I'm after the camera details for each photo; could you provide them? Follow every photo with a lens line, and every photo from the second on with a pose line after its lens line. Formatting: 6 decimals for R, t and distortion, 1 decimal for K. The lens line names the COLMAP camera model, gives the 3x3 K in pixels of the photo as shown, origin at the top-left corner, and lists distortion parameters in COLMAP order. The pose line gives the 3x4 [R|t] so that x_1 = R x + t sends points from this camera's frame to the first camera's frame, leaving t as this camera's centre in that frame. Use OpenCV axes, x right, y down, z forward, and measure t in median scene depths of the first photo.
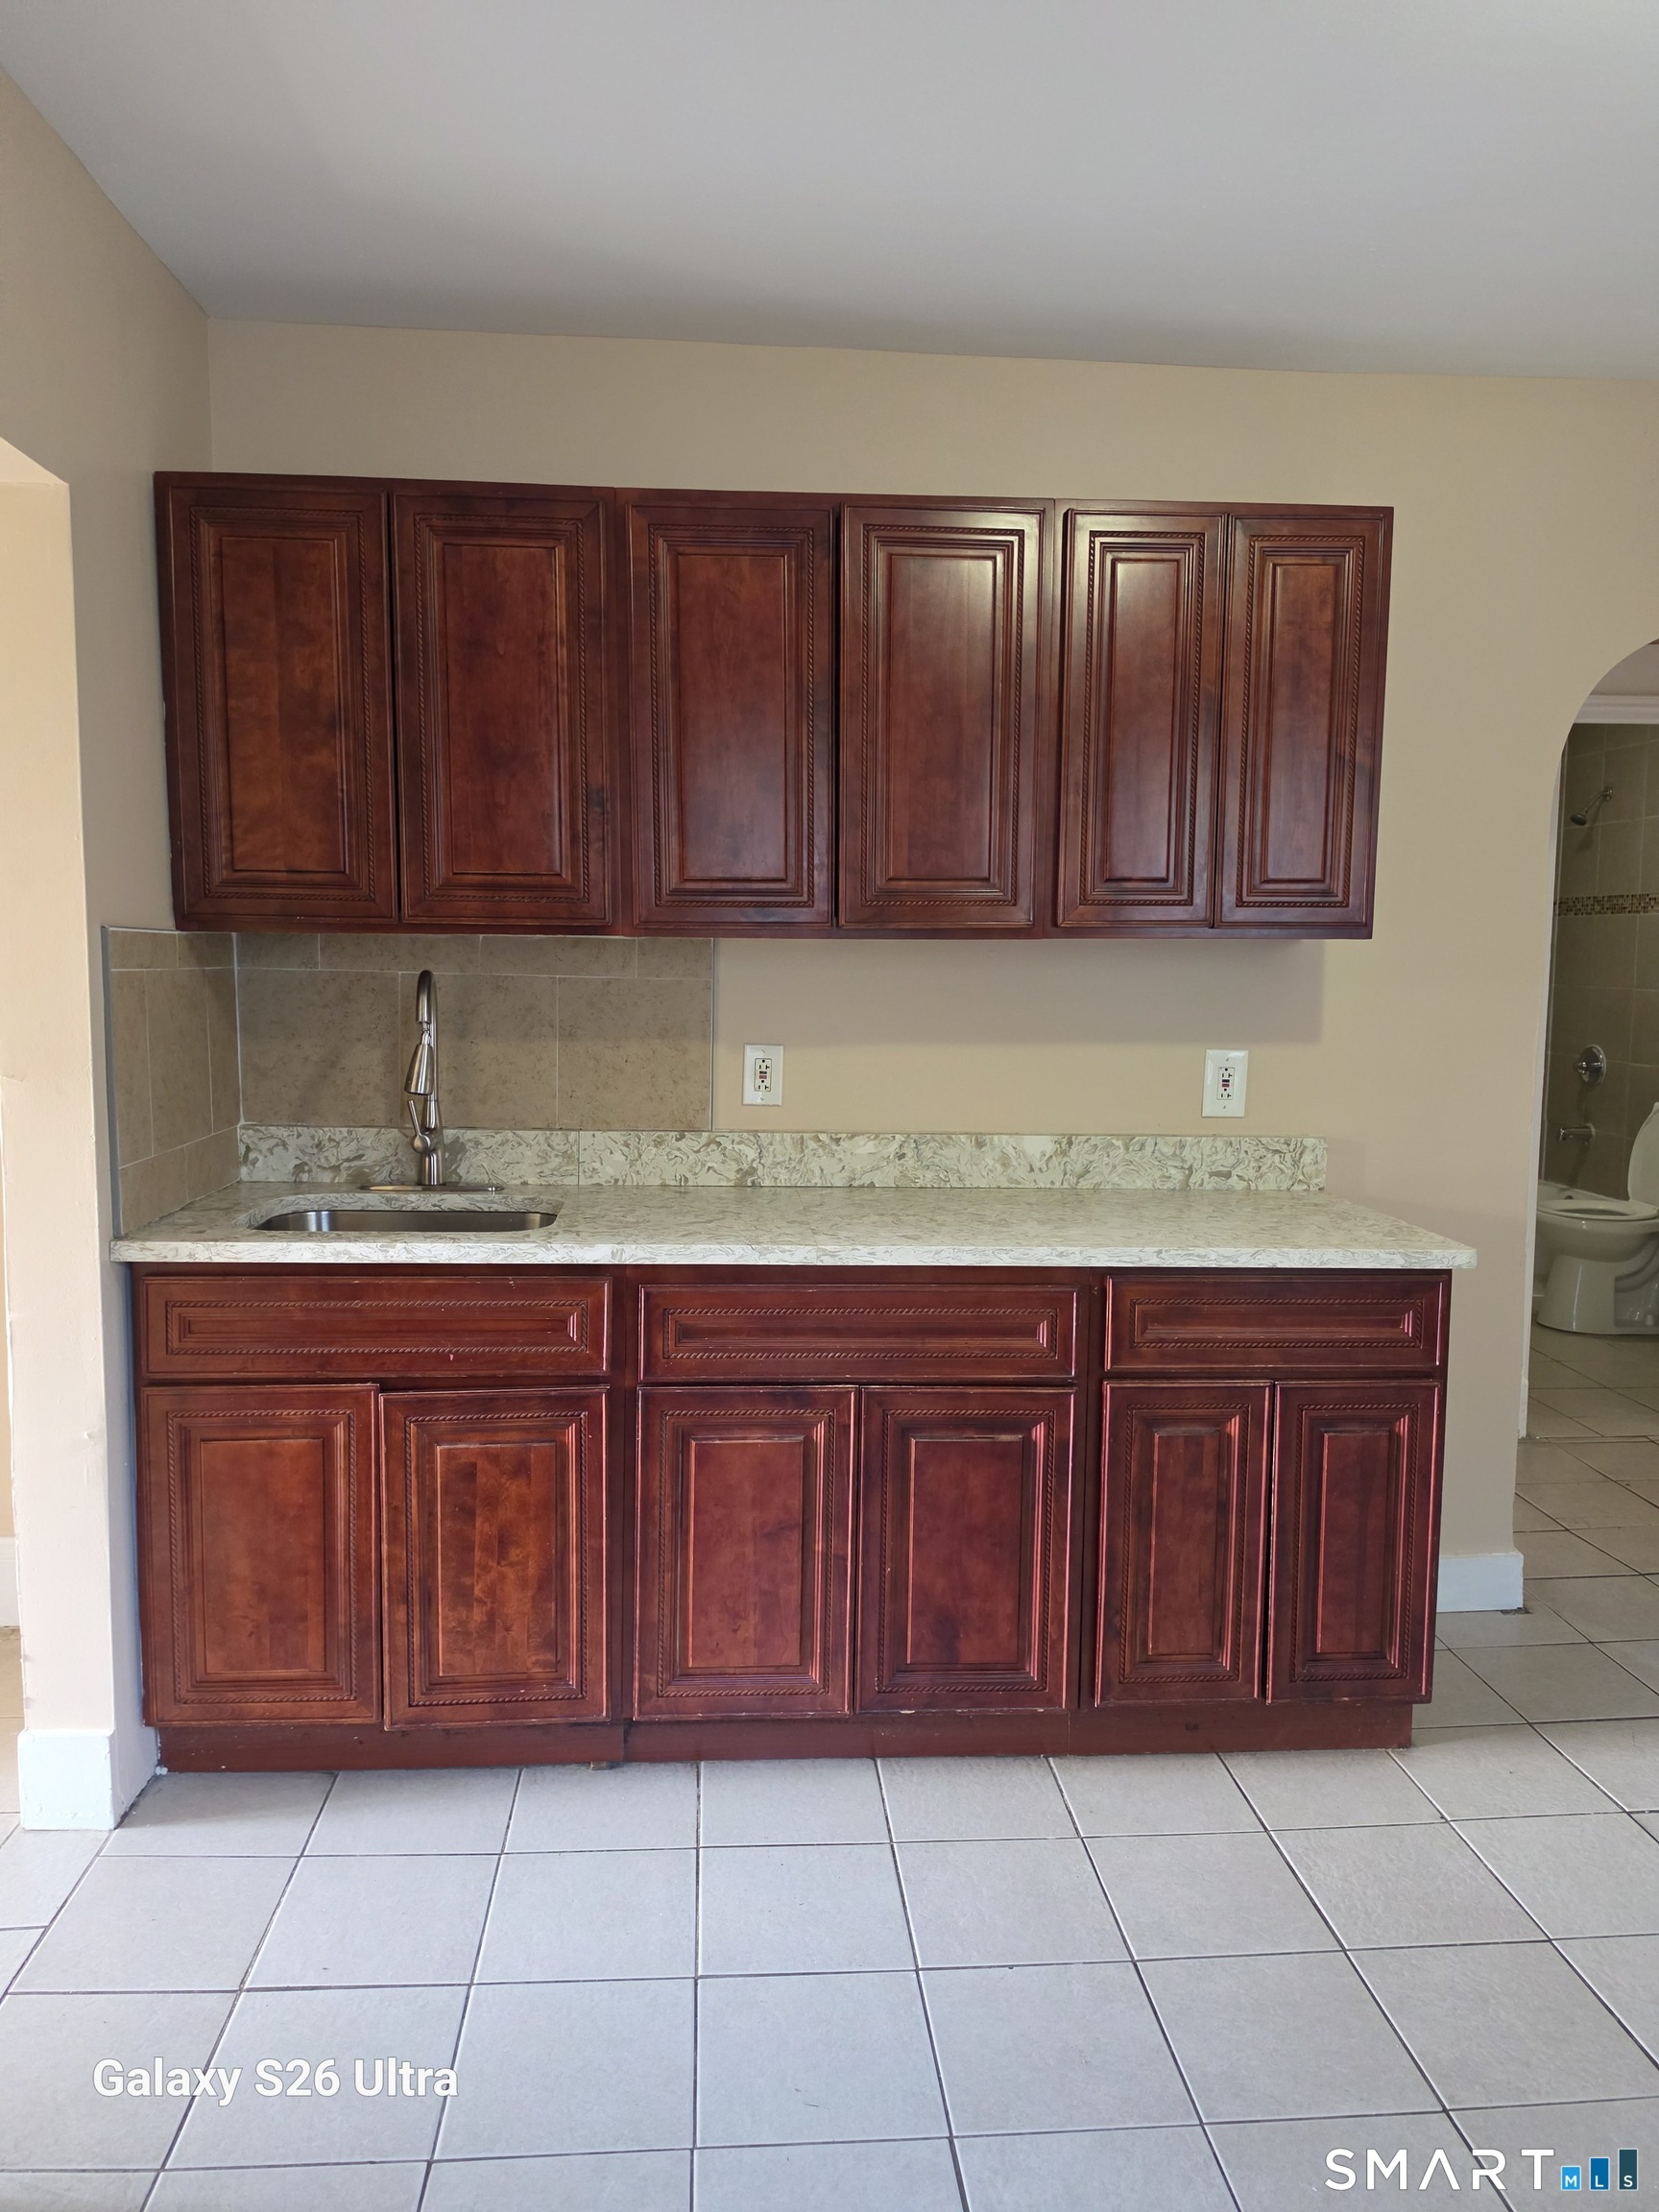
lens RADIAL K [[1498.8, 0, 829.5], [0, 1498.8, 1106.0], [0, 0, 1]] dist [0.001028, 0.000250]
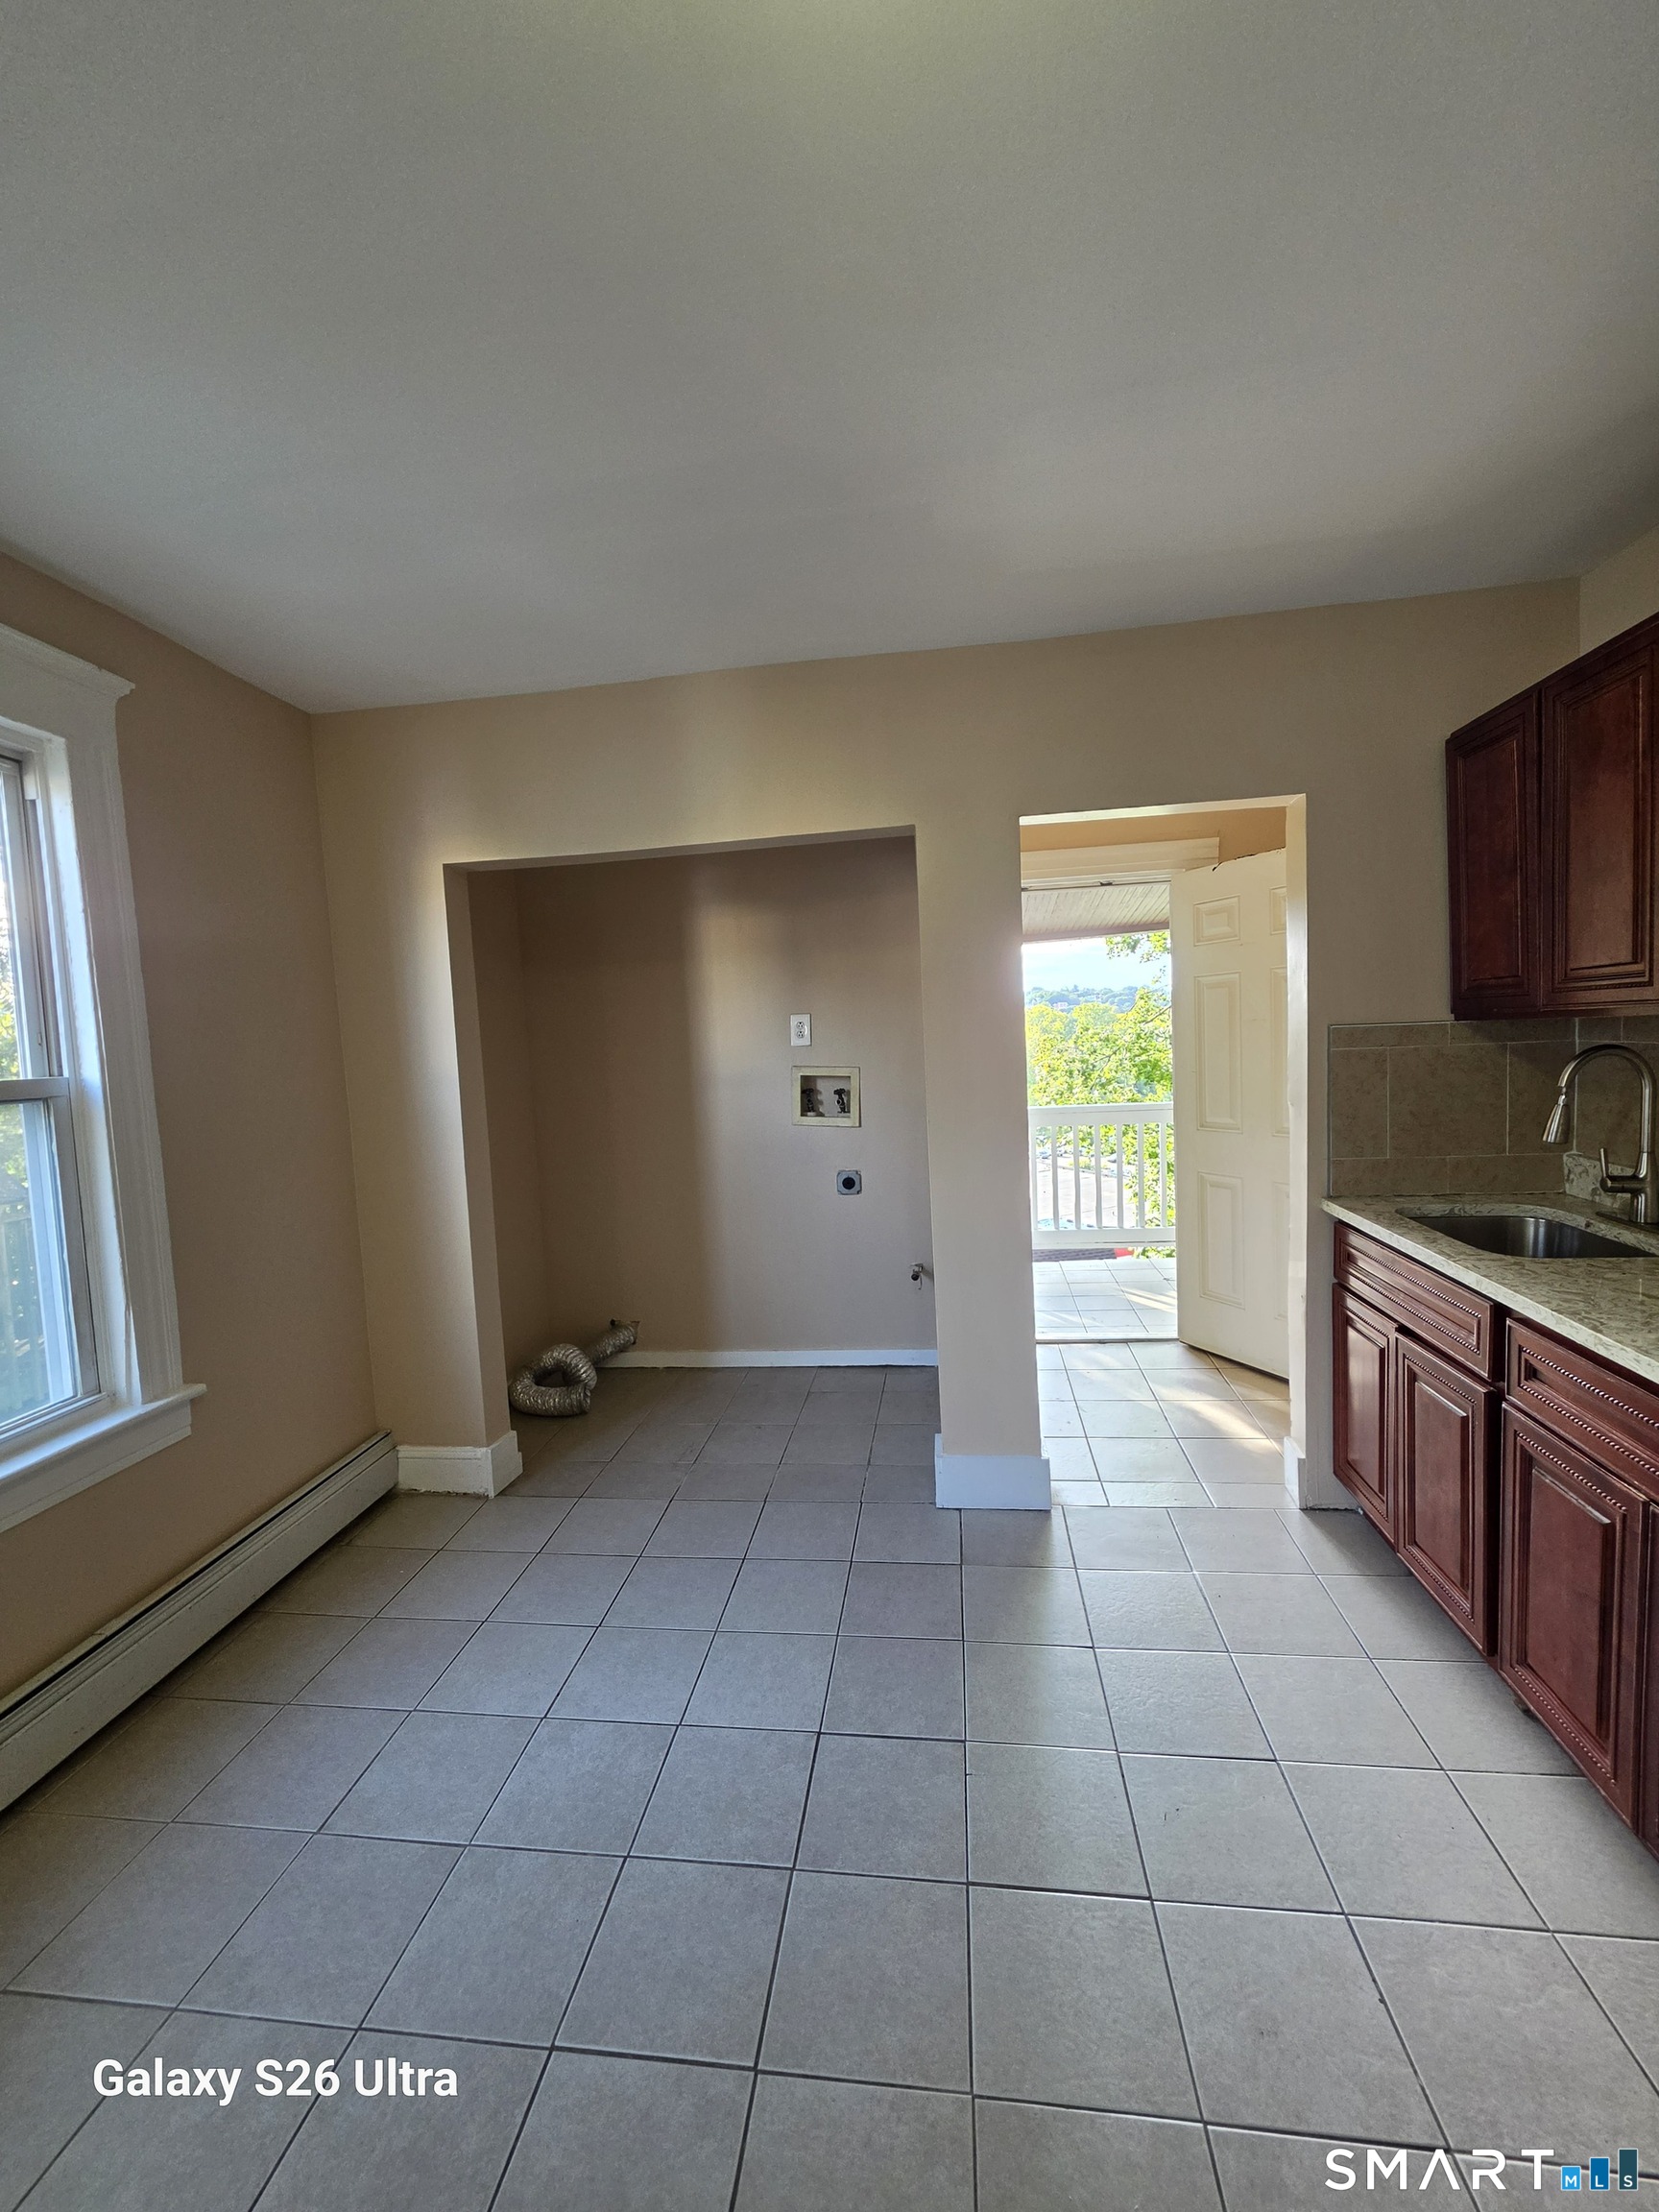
lens RADIAL K [[881.2, 0, 829.5], [0, 881.2, 1106.0], [0, 0, 1]] dist [-0.000603, 0.000971]
pose [[-0.210591, 0.078629, -0.974407, 0.610009], [-0.051029, 0.994517, 0.091280, -0.079100], [0.976242, 0.068946, -0.205424, 0.558191]]
